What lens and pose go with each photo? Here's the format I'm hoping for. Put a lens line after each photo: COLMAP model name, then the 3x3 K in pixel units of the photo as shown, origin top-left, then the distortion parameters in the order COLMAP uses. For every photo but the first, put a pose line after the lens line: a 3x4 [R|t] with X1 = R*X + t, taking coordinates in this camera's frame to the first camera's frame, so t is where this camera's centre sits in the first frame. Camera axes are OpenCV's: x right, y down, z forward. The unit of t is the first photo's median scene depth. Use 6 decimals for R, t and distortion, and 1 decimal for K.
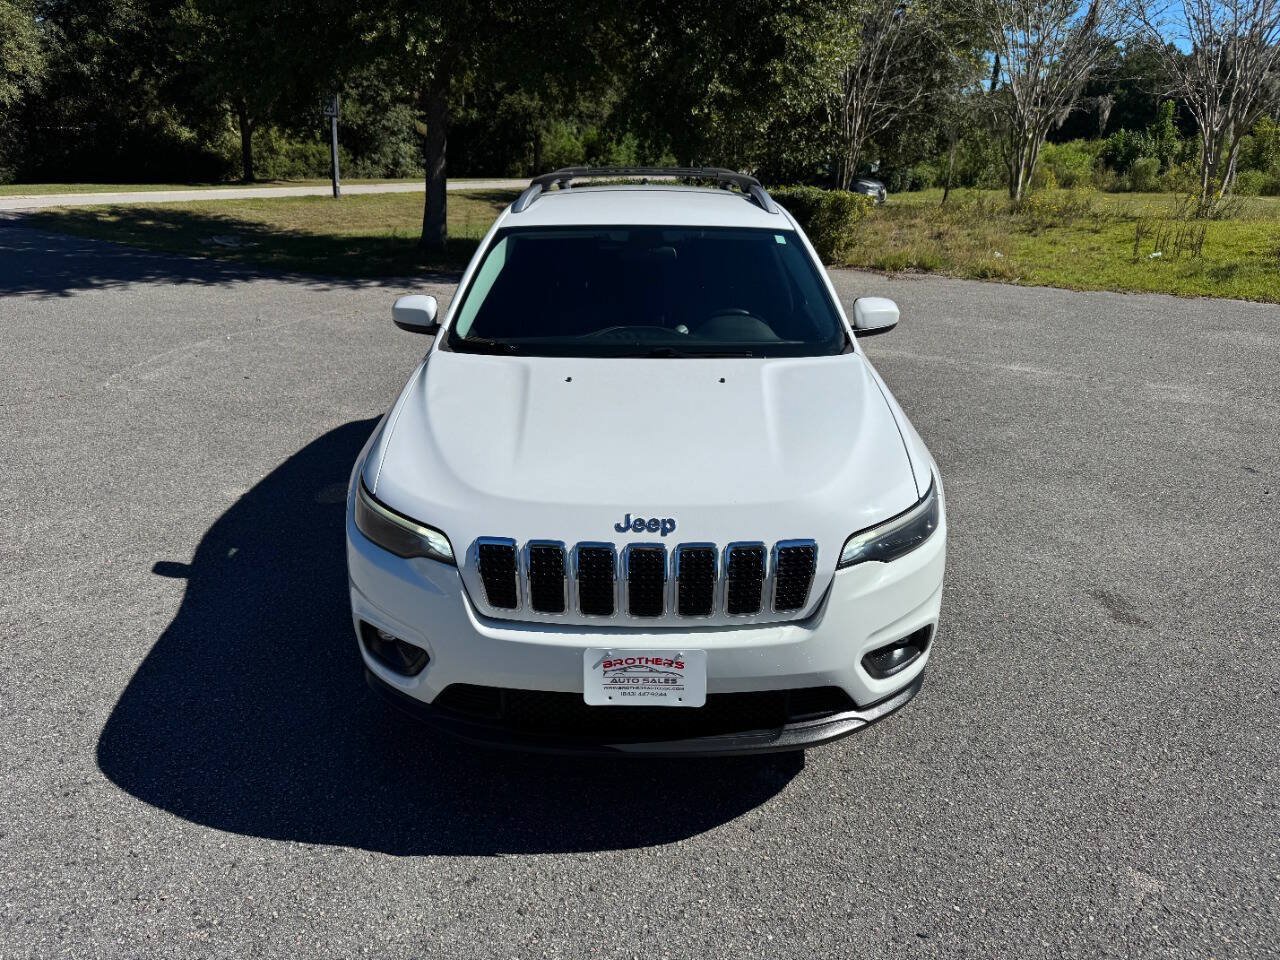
lens RADIAL K [[913.8, 0, 638.4], [0, 913.8, 483.3], [0, 0, 1]] dist [0.004719, -0.009321]
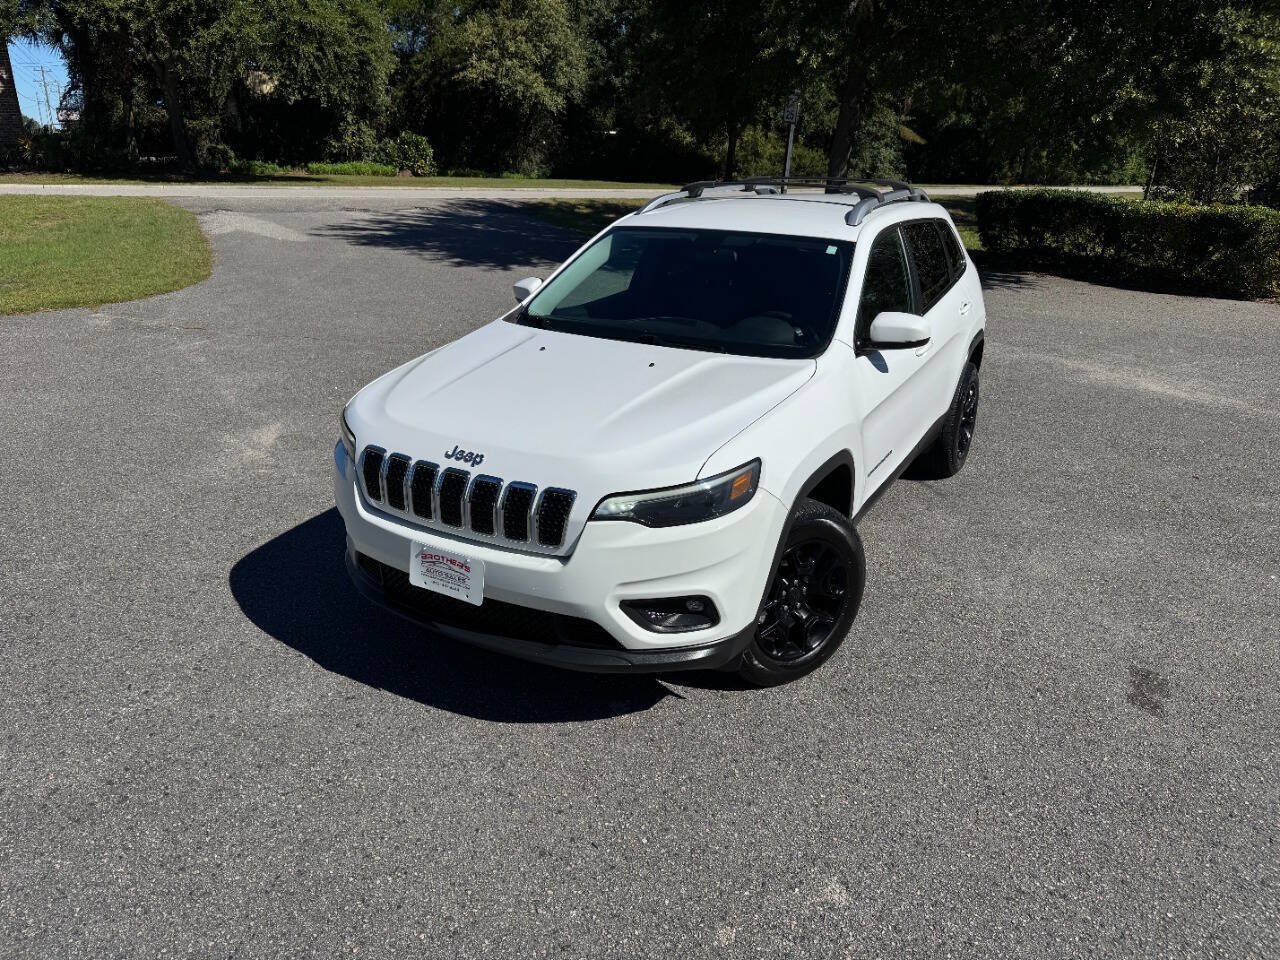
lens RADIAL K [[912.9, 0, 642.4], [0, 912.9, 475.5], [0, 0, 1]] dist [0.012855, -0.011441]
pose [[0.873007, 0.174484, -0.455428, 0.425114], [-0.179922, 0.983167, 0.031780, -0.007101], [0.453307, 0.054198, 0.889705, -0.014506]]
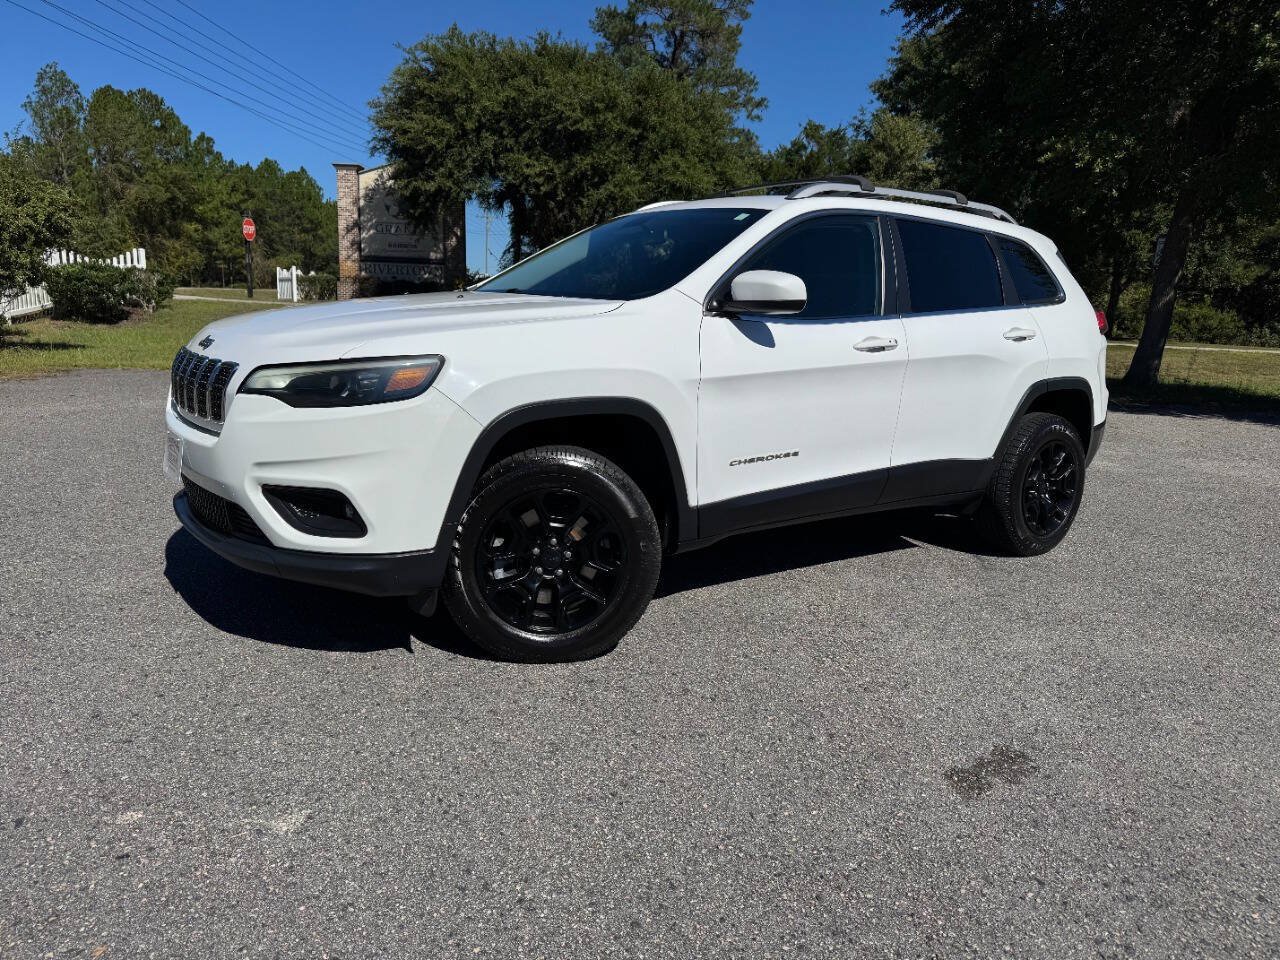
lens RADIAL K [[891.6, 0, 642.4], [0, 891.6, 476.5], [0, 0, 1]] dist [0.138104, -0.226437]
pose [[0.599909, 0.171208, -0.781535, 0.747397], [-0.310676, 0.950031, -0.030357, 0.037863], [0.737285, 0.261015, 0.623123, 0.362236]]
